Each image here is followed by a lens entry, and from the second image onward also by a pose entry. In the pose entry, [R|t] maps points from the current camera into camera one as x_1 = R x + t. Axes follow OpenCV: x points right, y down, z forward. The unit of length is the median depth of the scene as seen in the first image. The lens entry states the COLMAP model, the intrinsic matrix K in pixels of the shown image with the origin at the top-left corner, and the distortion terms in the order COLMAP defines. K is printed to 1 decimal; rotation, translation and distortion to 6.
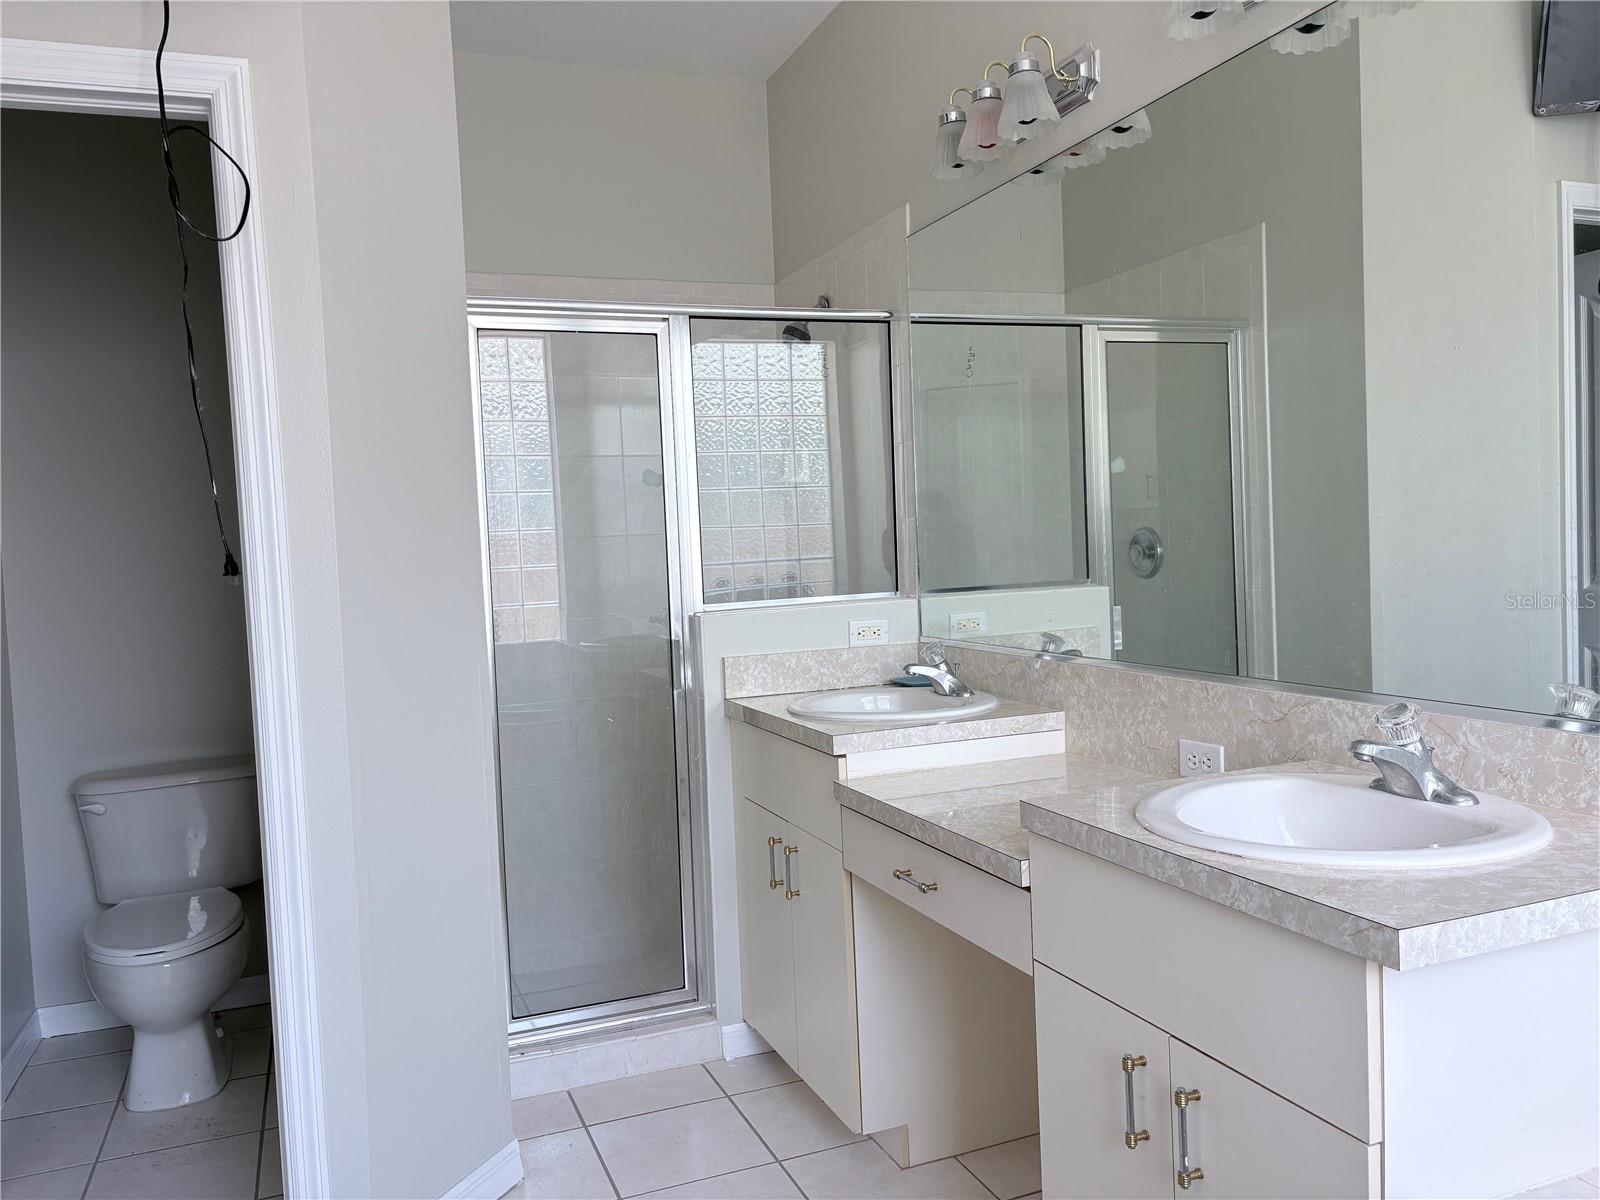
lens RADIAL K [[1244.4, 0, 800.0], [0, 1244.4, 600.0], [0, 0, 1]] dist [0.067104, -0.001539]
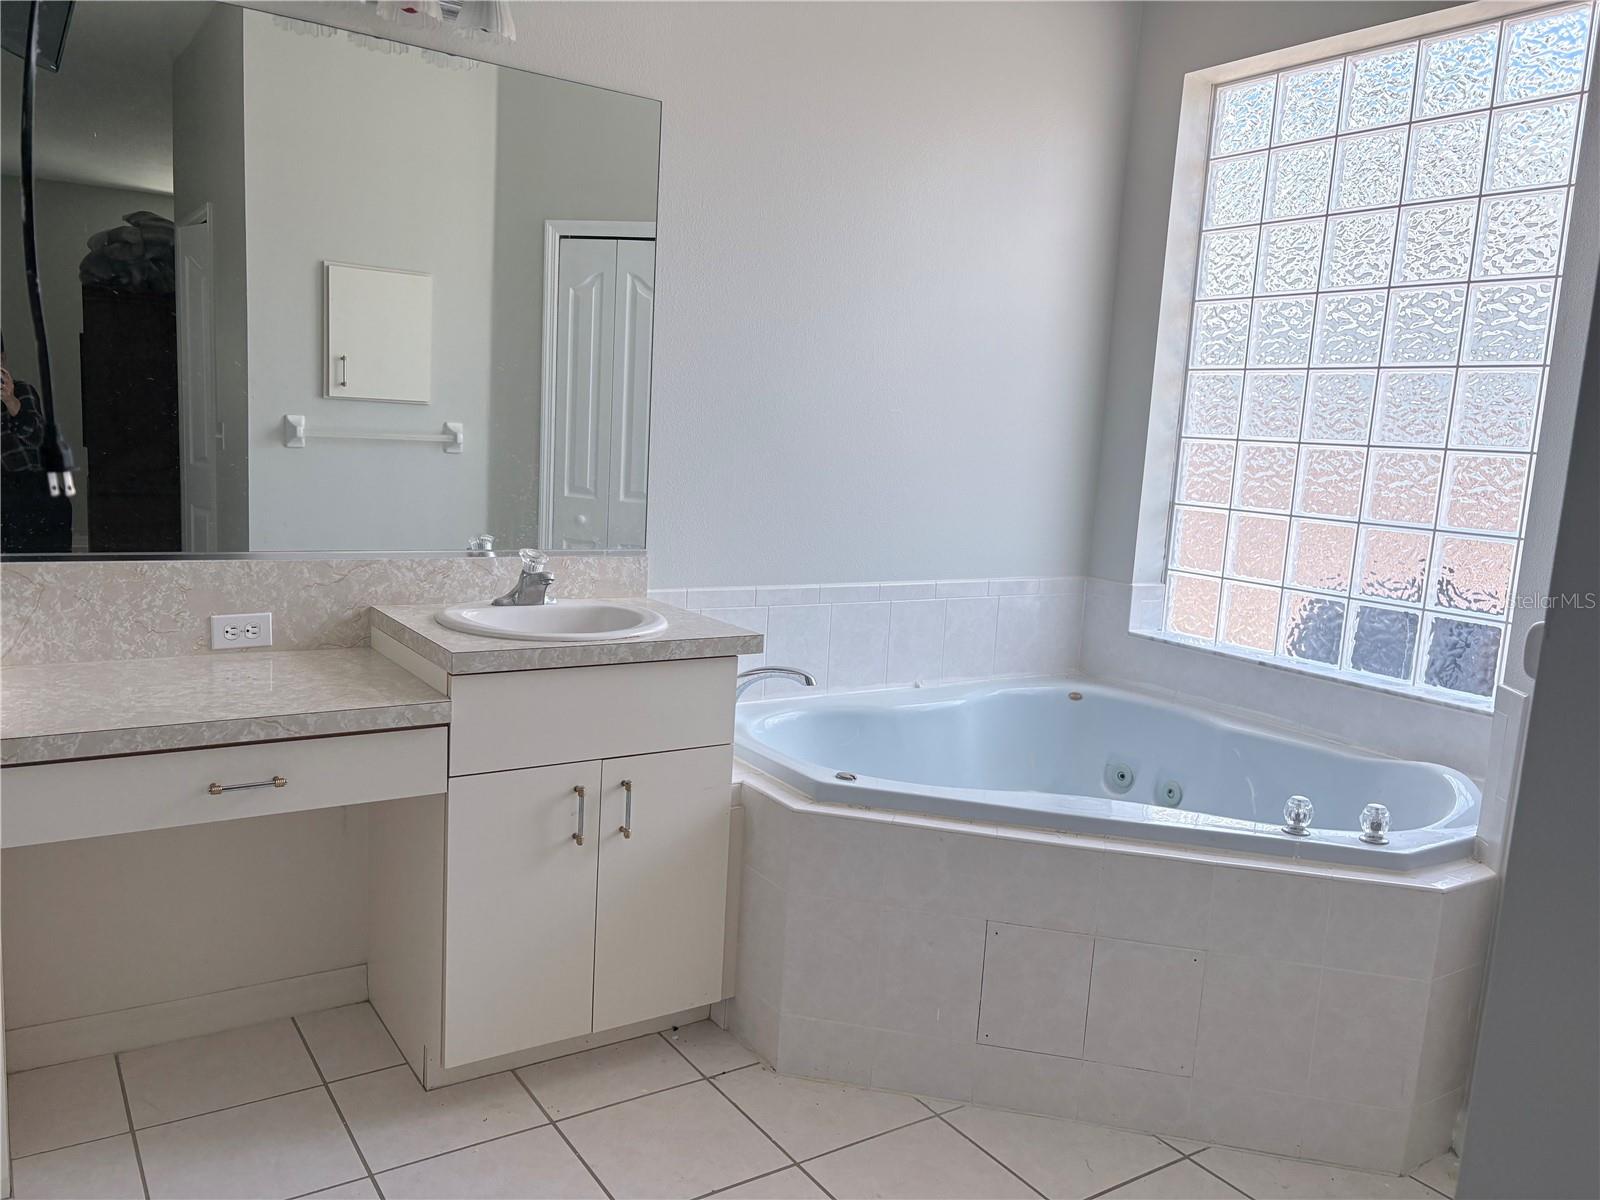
lens RADIAL K [[1244.4, 0, 800.0], [0, 1244.4, 600.0], [0, 0, 1]] dist [0.067104, -0.001539]
pose [[-0.220671, -0.102047, 0.969995, -0.946502], [0.003986, 0.994409, 0.105522, -0.017792], [-0.975340, 0.027152, -0.219030, 0.807542]]
